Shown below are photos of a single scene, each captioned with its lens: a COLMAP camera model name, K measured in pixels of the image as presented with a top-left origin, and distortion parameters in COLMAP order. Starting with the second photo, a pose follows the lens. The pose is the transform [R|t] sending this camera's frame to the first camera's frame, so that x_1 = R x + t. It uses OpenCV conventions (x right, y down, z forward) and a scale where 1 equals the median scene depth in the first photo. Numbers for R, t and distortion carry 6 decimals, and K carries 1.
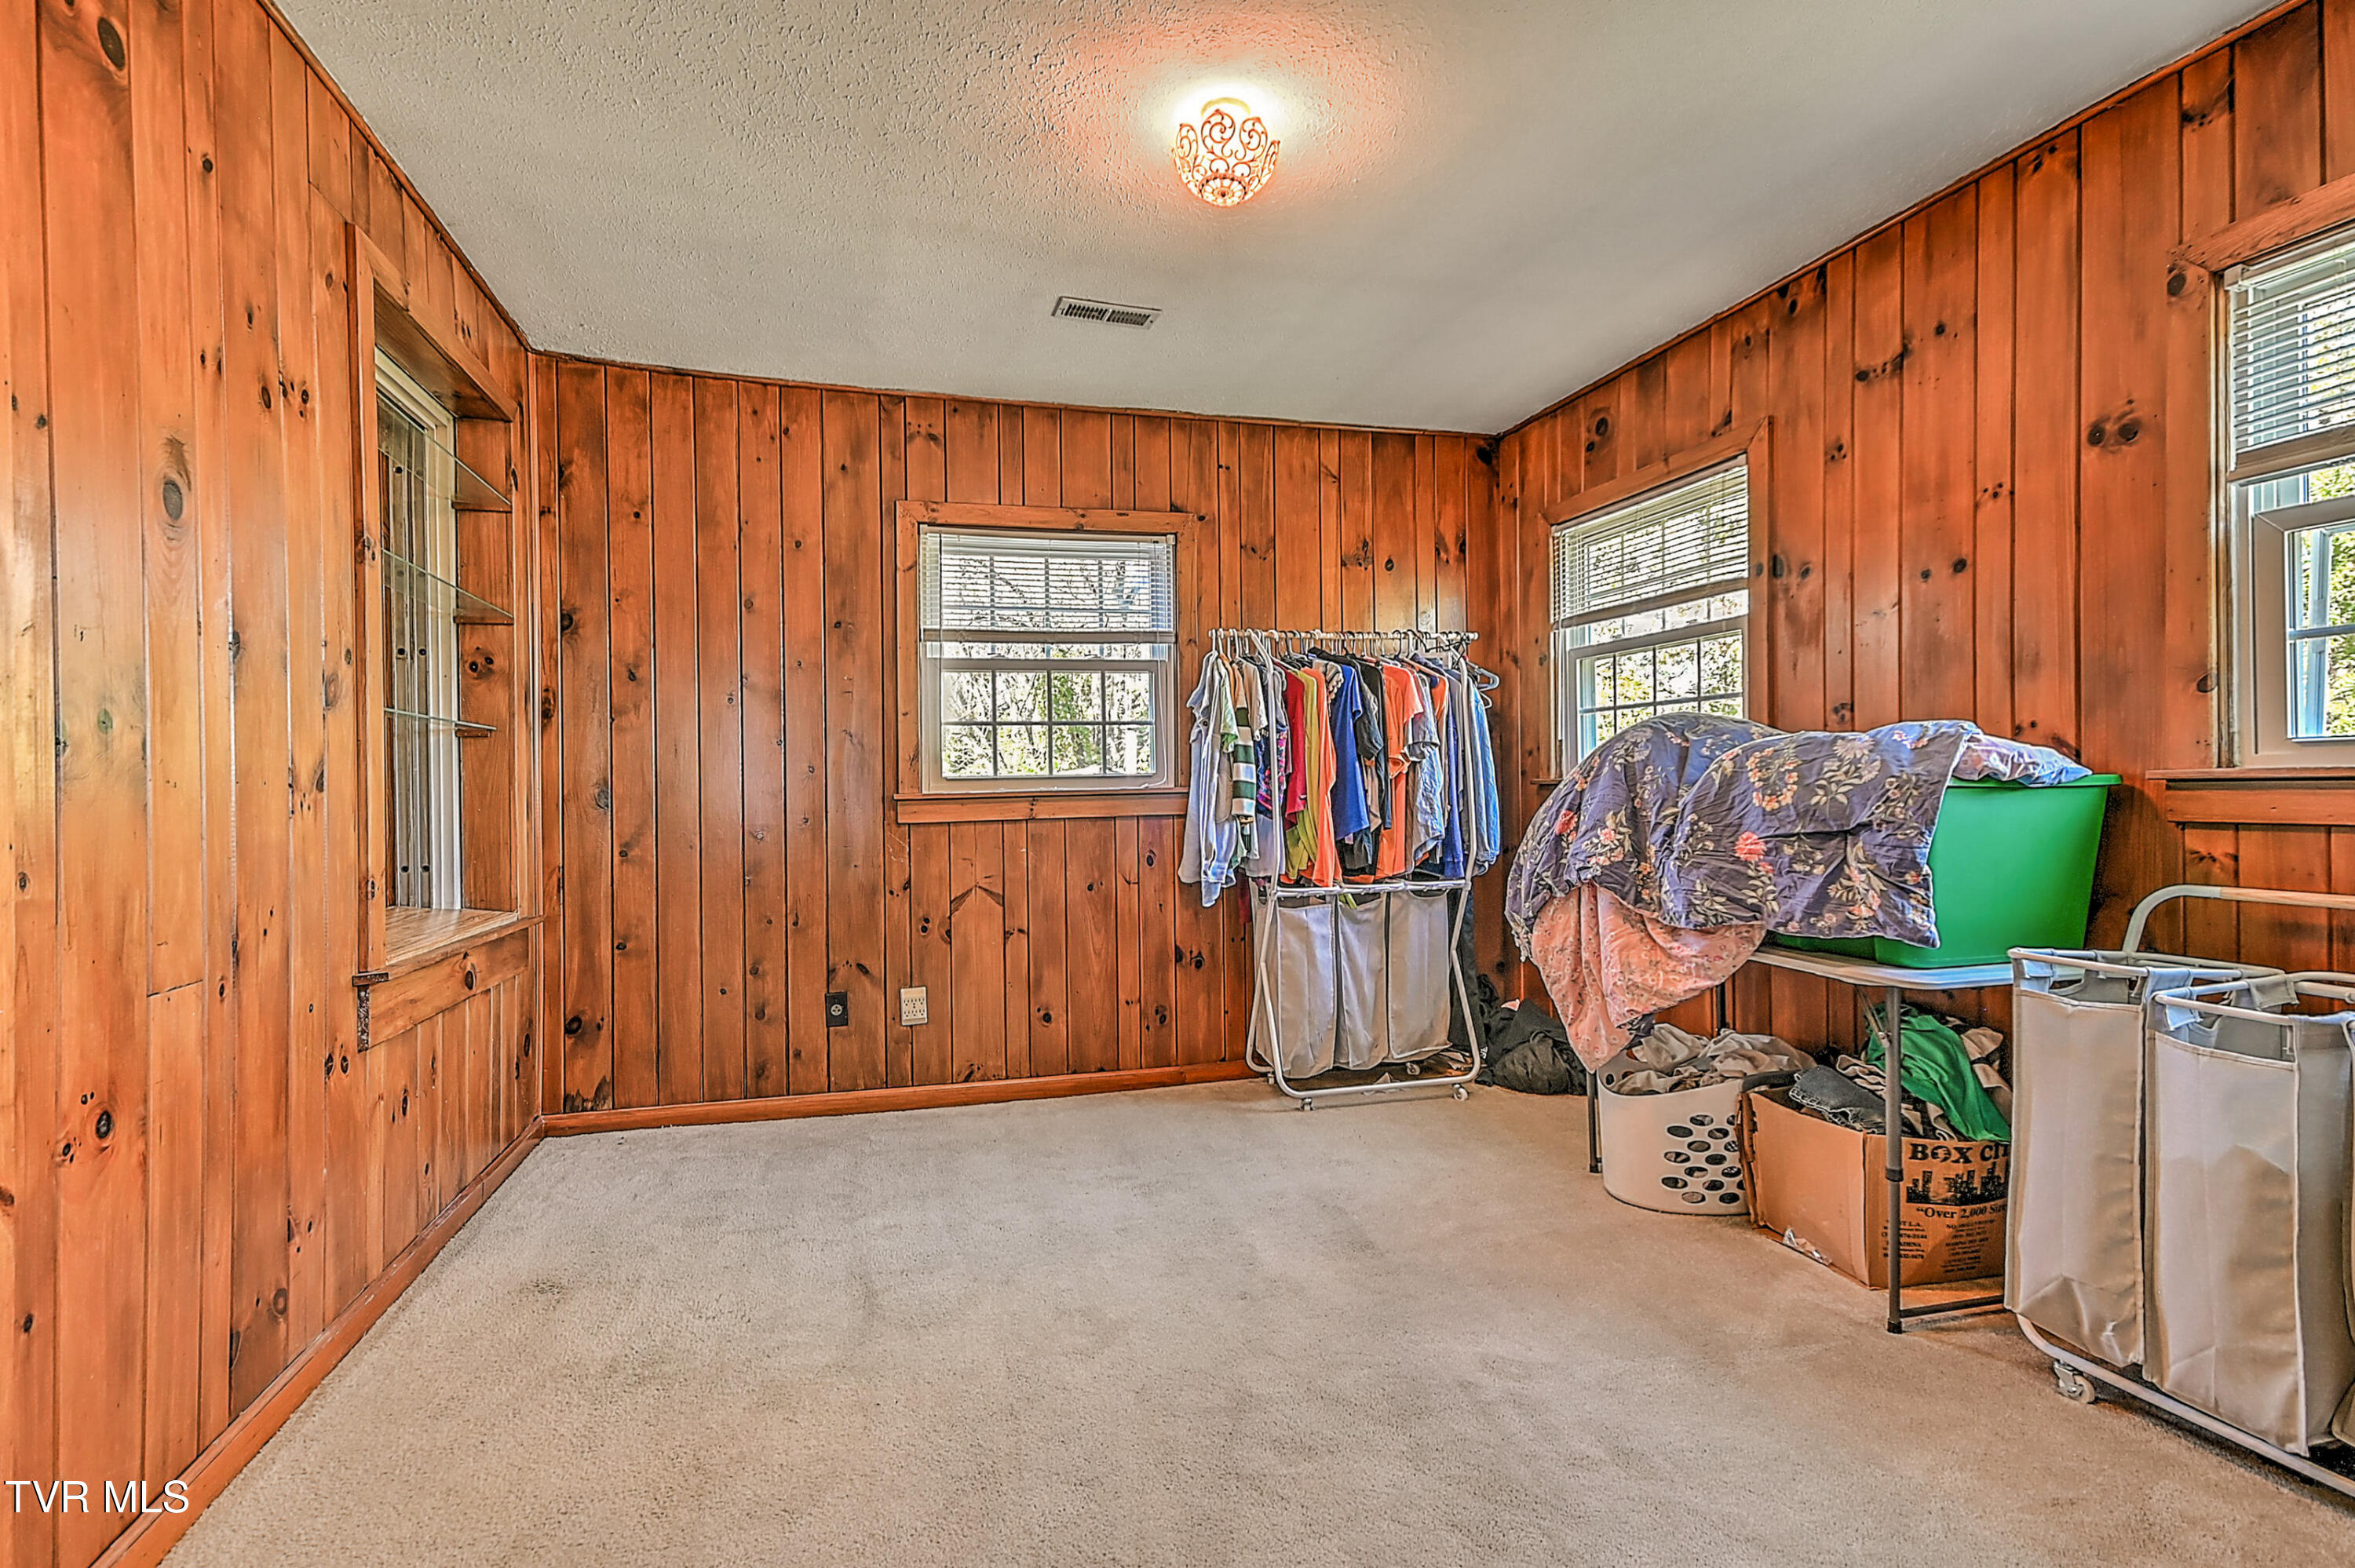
lens RADIAL K [[1135.0, 0, 1177.5], [0, 1135.0, 784.0], [0, 0, 1]] dist [0.034501, -0.000317]
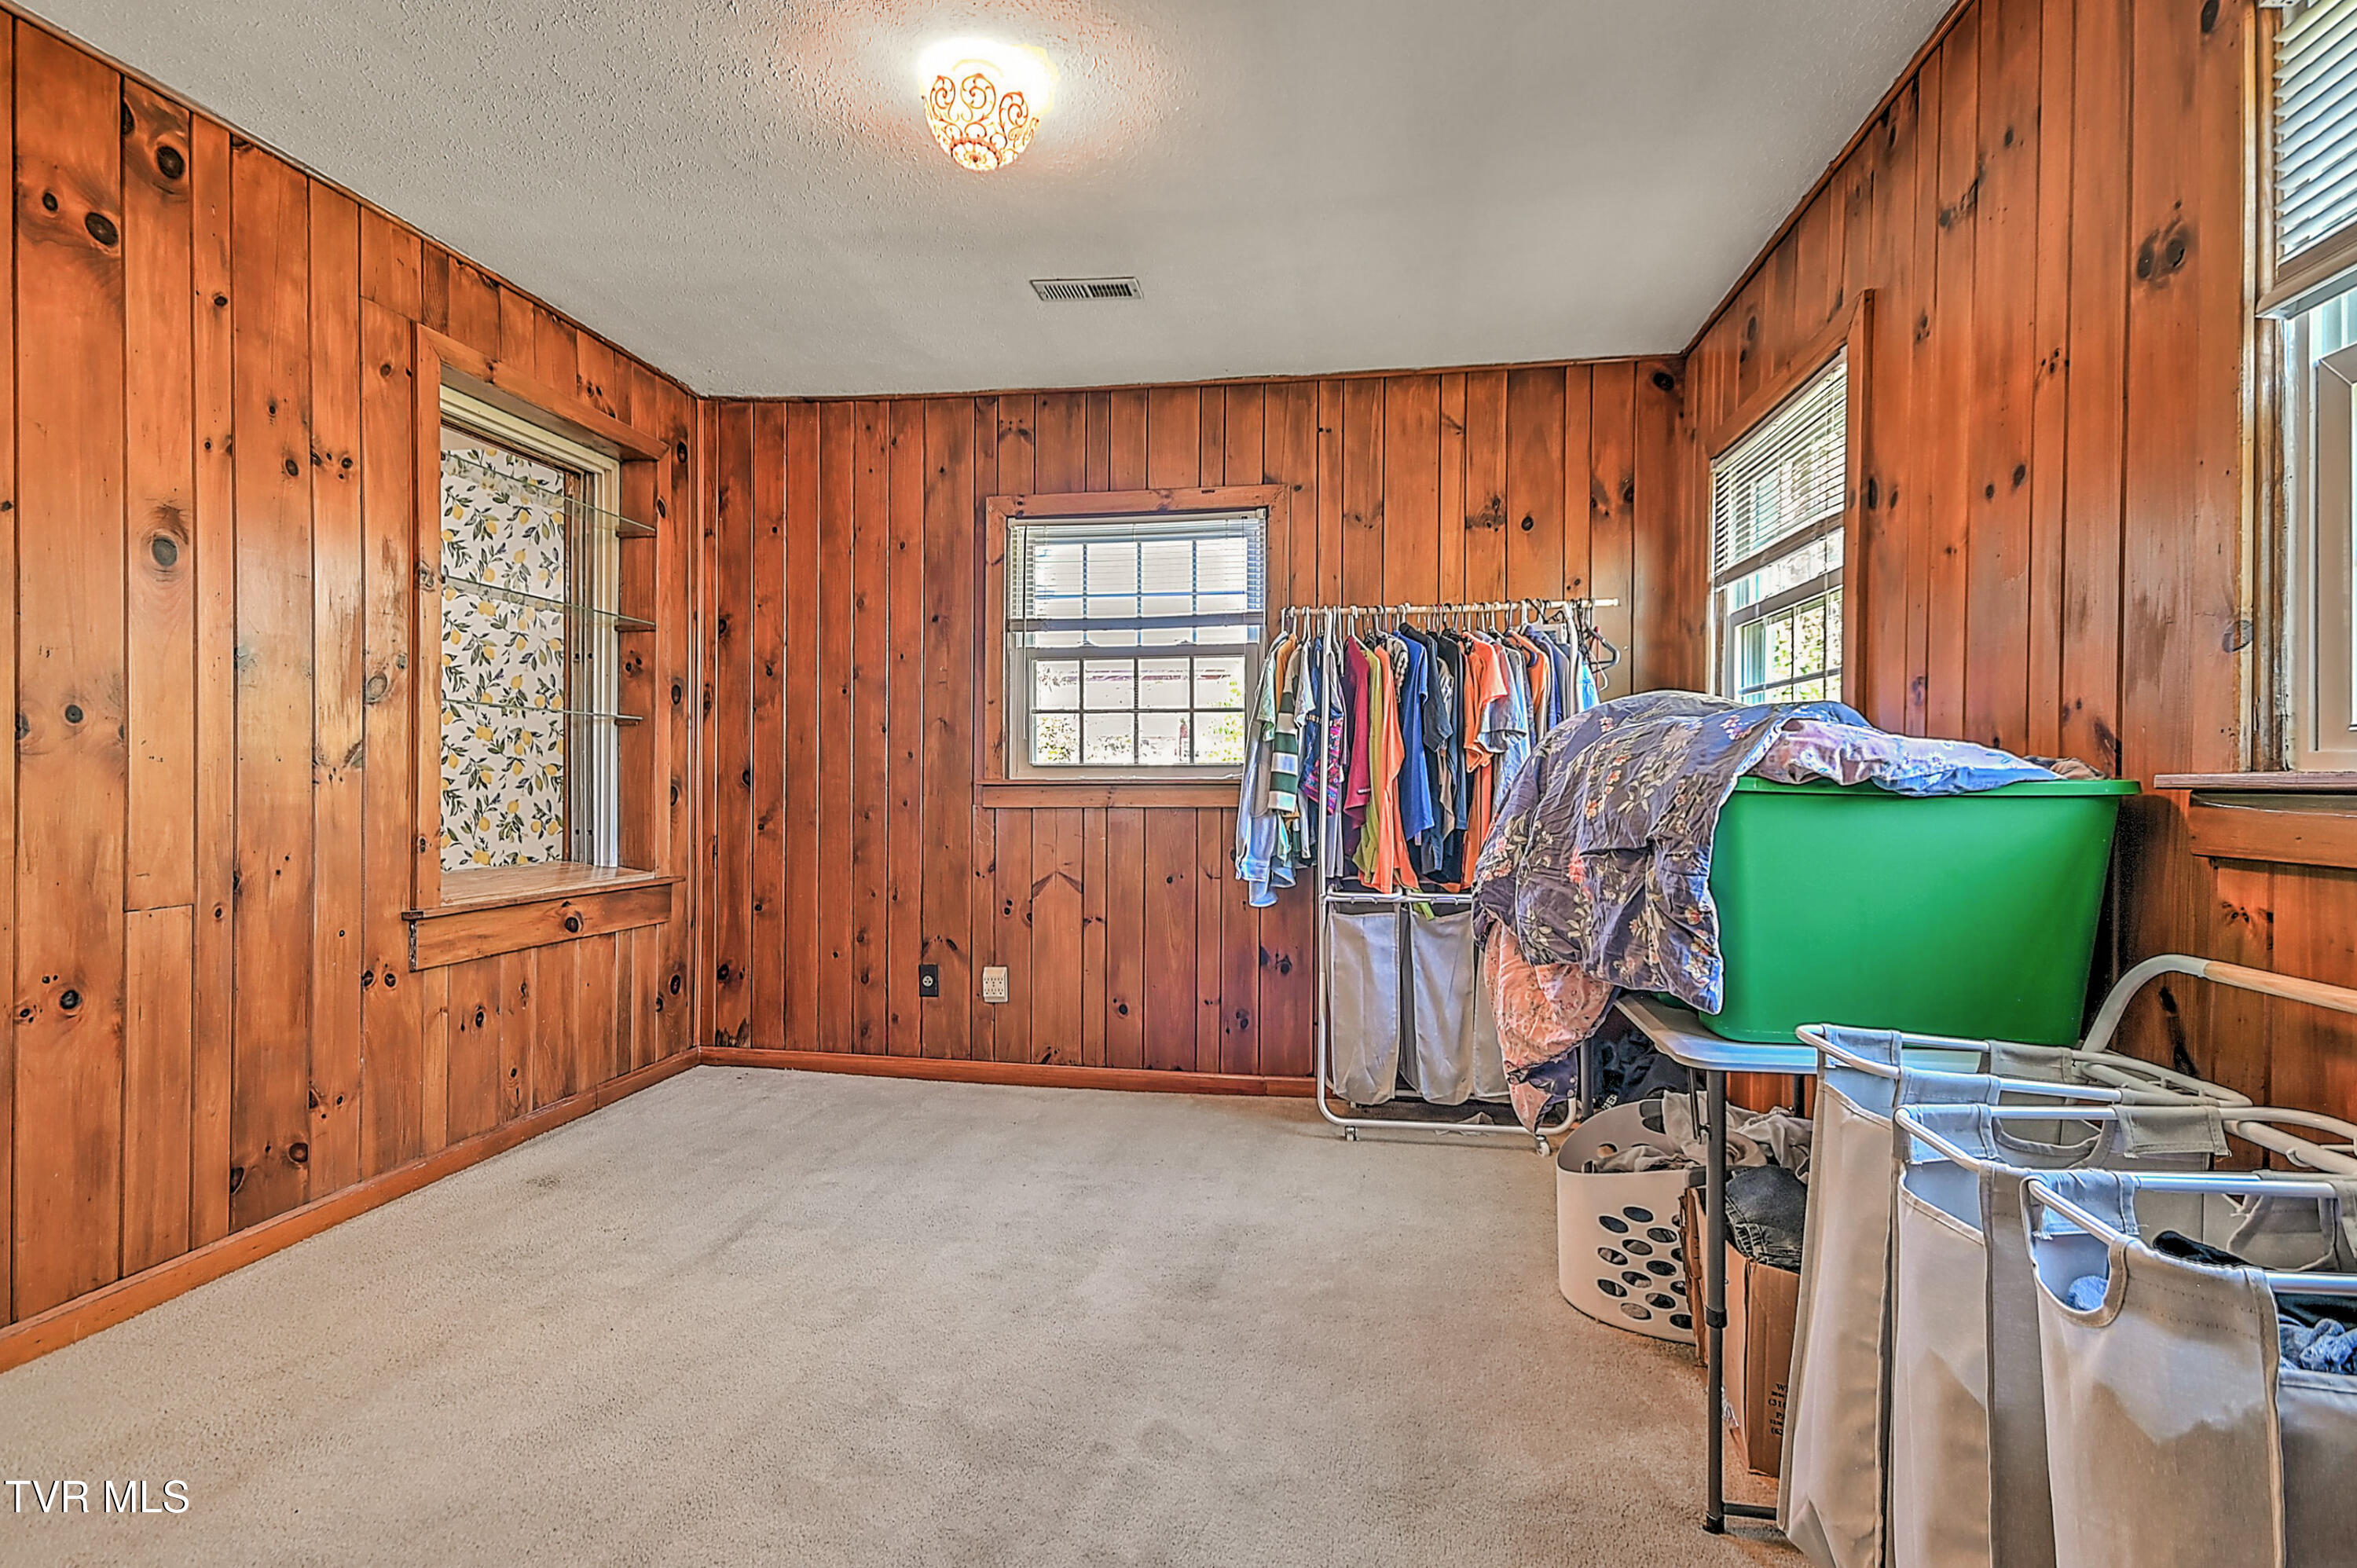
lens RADIAL K [[1166.6, 0, 1176.6], [0, 1166.6, 778.9], [0, 0, 1]] dist [0.020613, 0.000605]
pose [[0.909393, 0.018423, -0.415529, 0.409357], [-0.016486, 0.999830, 0.008249, -0.003973], [0.415610, -0.000651, 0.909543, 0.116716]]
